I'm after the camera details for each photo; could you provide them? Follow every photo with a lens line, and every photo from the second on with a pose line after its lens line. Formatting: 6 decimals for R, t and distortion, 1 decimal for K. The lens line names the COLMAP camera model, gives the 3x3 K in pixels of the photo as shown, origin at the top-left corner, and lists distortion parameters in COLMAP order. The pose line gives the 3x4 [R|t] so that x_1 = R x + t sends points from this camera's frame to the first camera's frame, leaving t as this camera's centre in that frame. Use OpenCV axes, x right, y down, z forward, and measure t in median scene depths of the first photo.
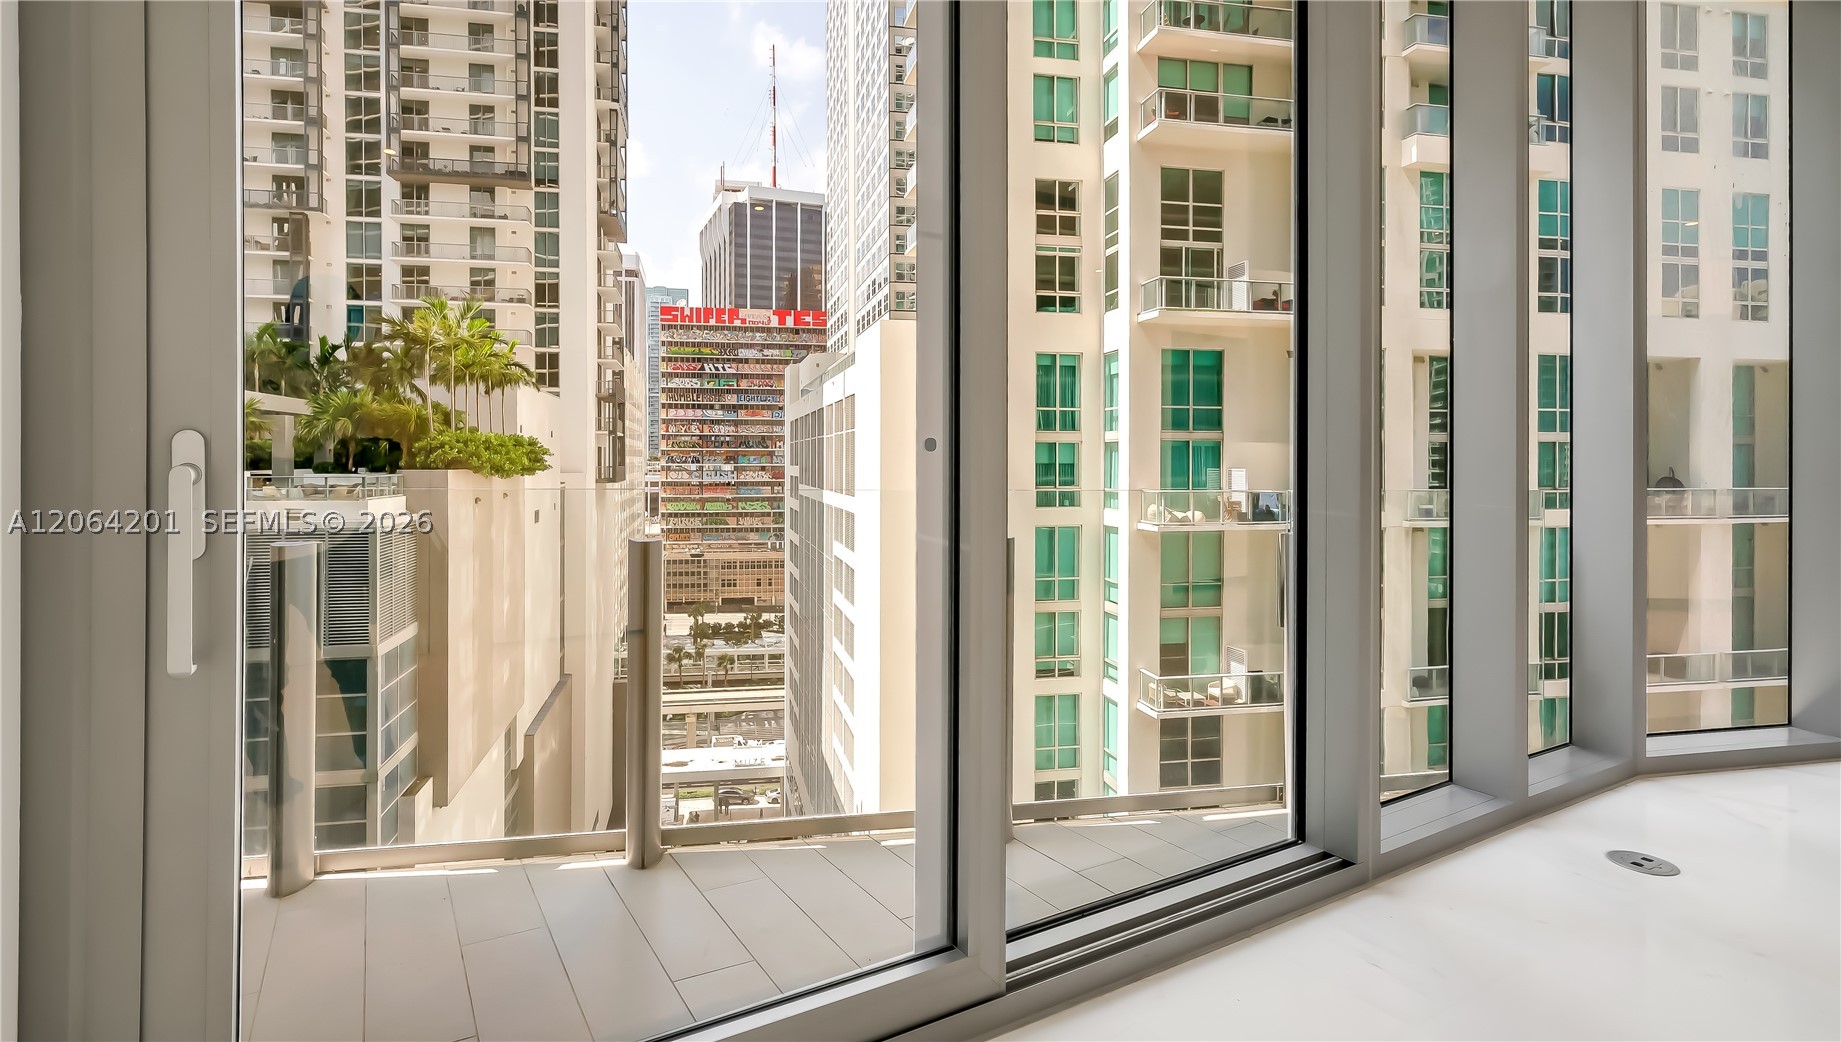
lens RADIAL K [[875.9, 0, 867.7], [0, 875.9, 459.7], [0, 0, 1]] dist [-0.002007, 0.000110]
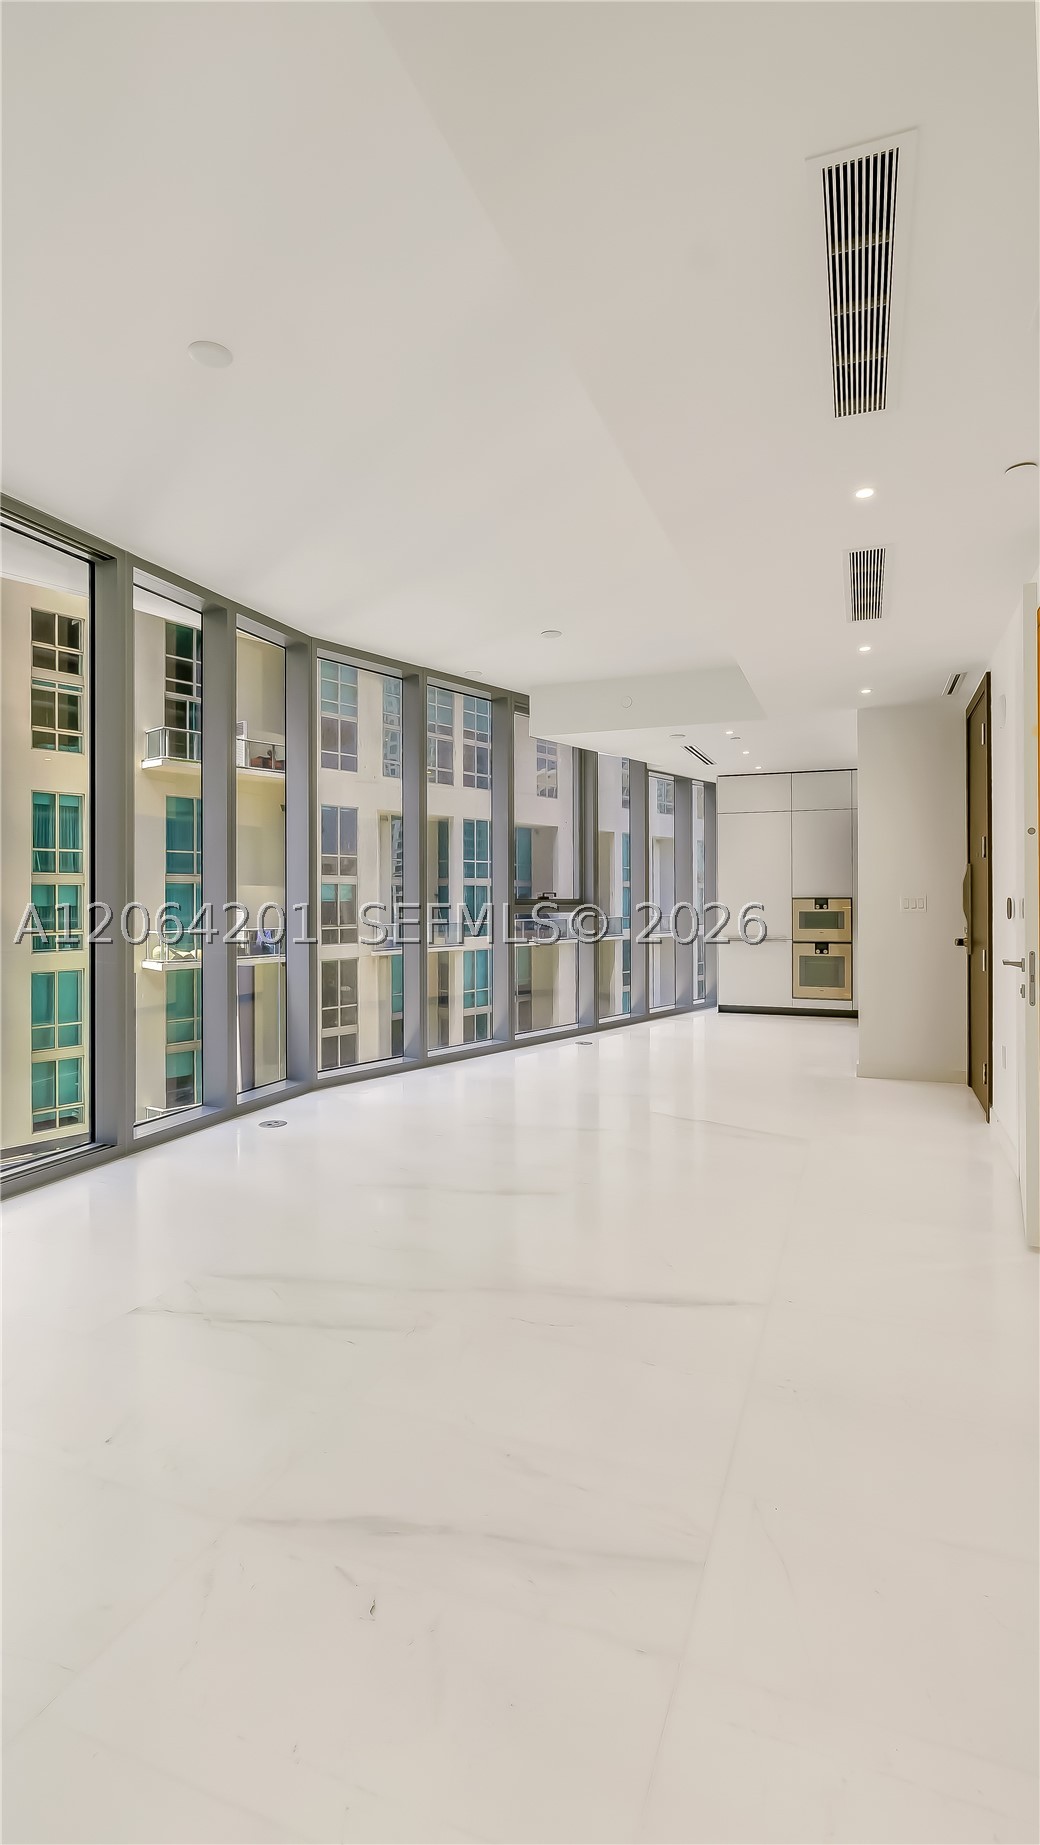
lens RADIAL K [[877.6, 0, 513.0], [0, 877.6, 892.6], [0, 0, 1]] dist [-0.002512, 0.001076]
pose [[0.780249, -0.002096, 0.625466, 0.002582], [0.005048, 0.999983, -0.002946, -0.004652], [-0.625449, 0.005456, 0.780246, -0.059201]]
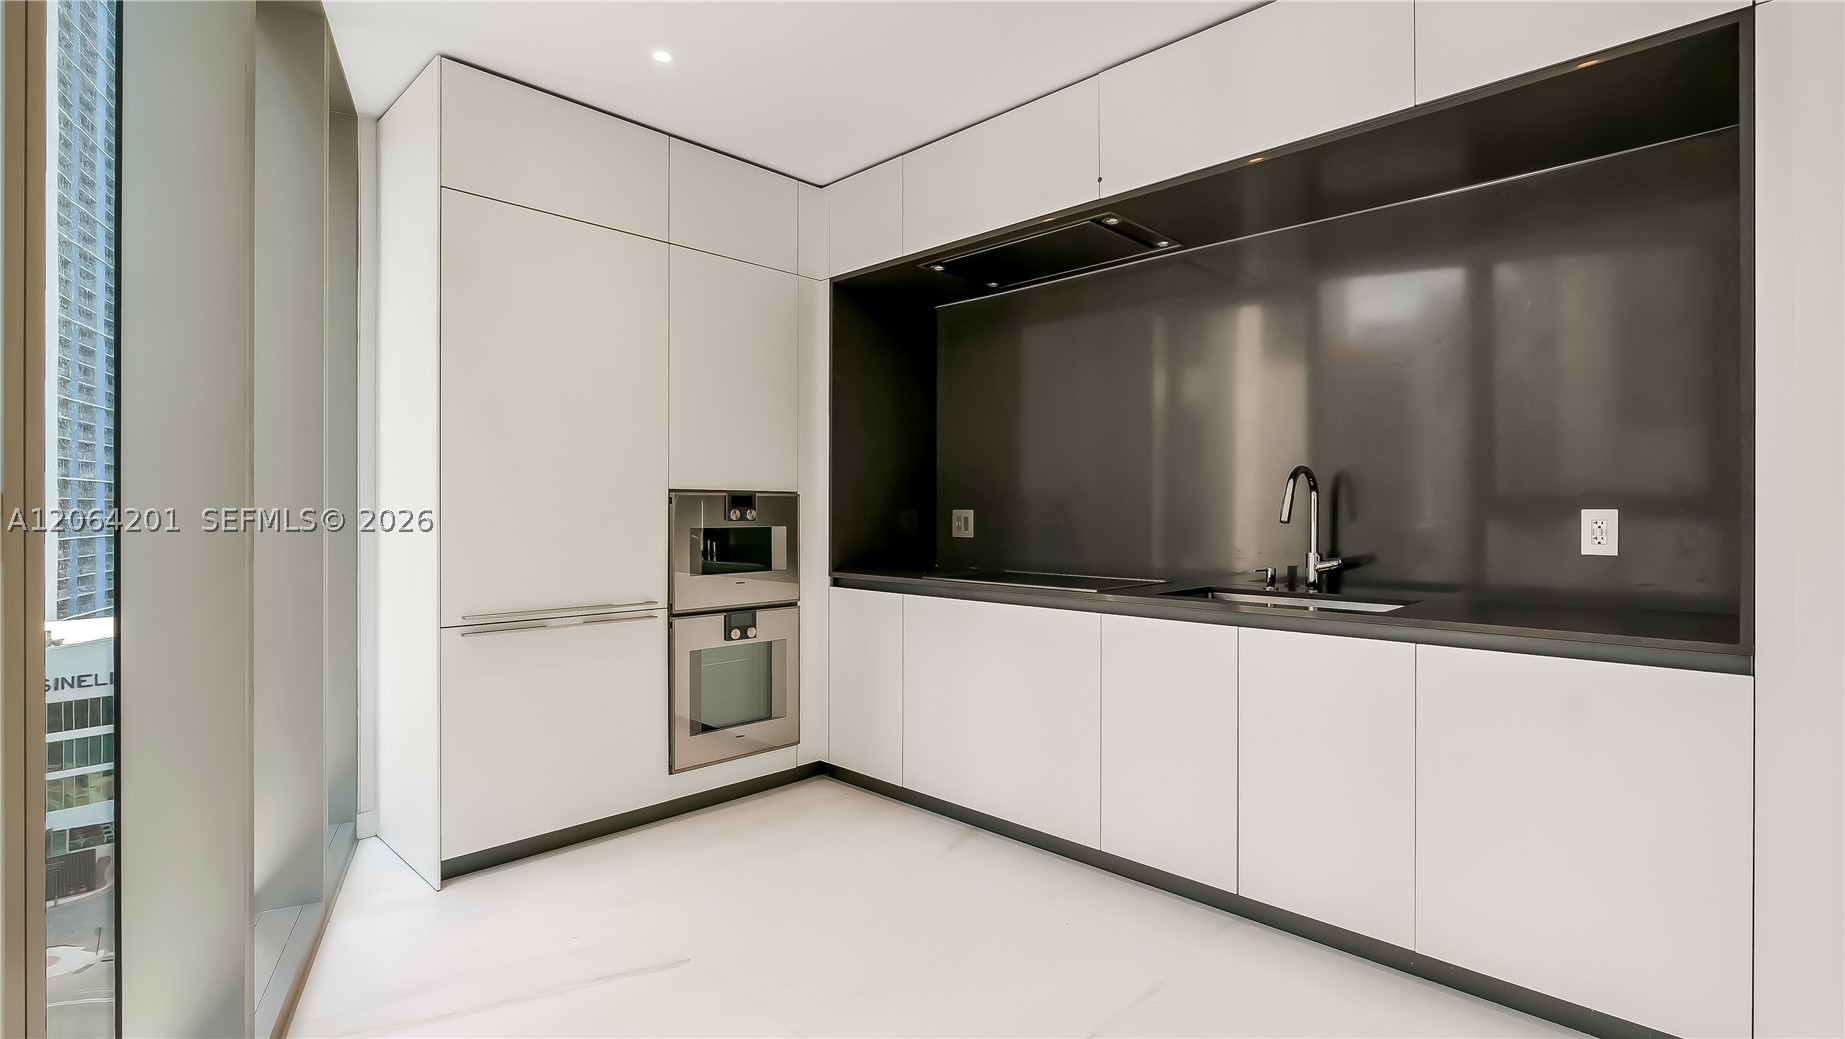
lens RADIAL K [[869.3, 0, 912.5], [0, 869.3, 526.8], [0, 0, 1]] dist [-0.003358, 0.000126]
pose [[-0.275064, -0.018972, 0.961239, 0.119123], [-0.006794, 0.999819, 0.017790, -0.001849], [-0.961402, -0.001638, -0.275143, 0.073509]]
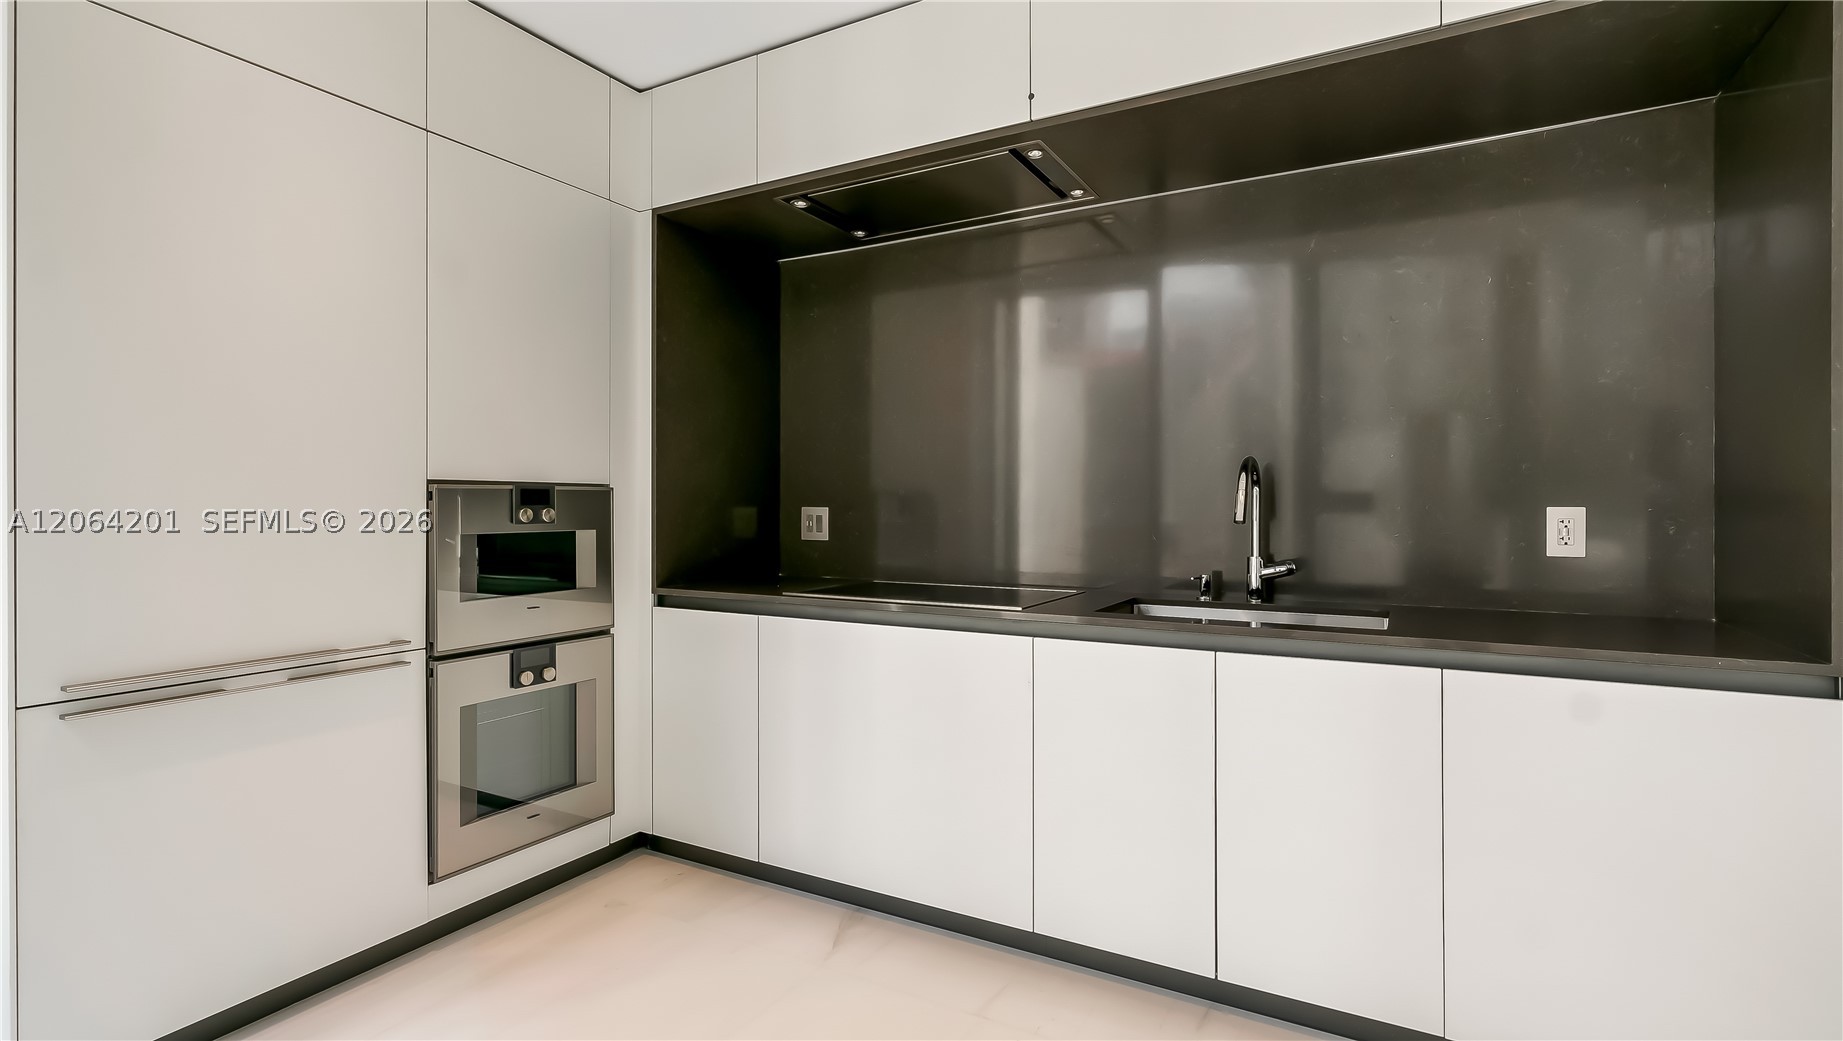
lens RADIAL K [[875.0, 0, 917.2], [0, 875.0, 514.6], [0, 0, 1]] dist [-0.003908, -0.000451]
pose [[-0.519826, -0.009513, 0.854219, 0.137146], [-0.004380, 0.999955, 0.008470, -0.002088], [-0.854261, 0.000661, -0.519844, 0.075359]]
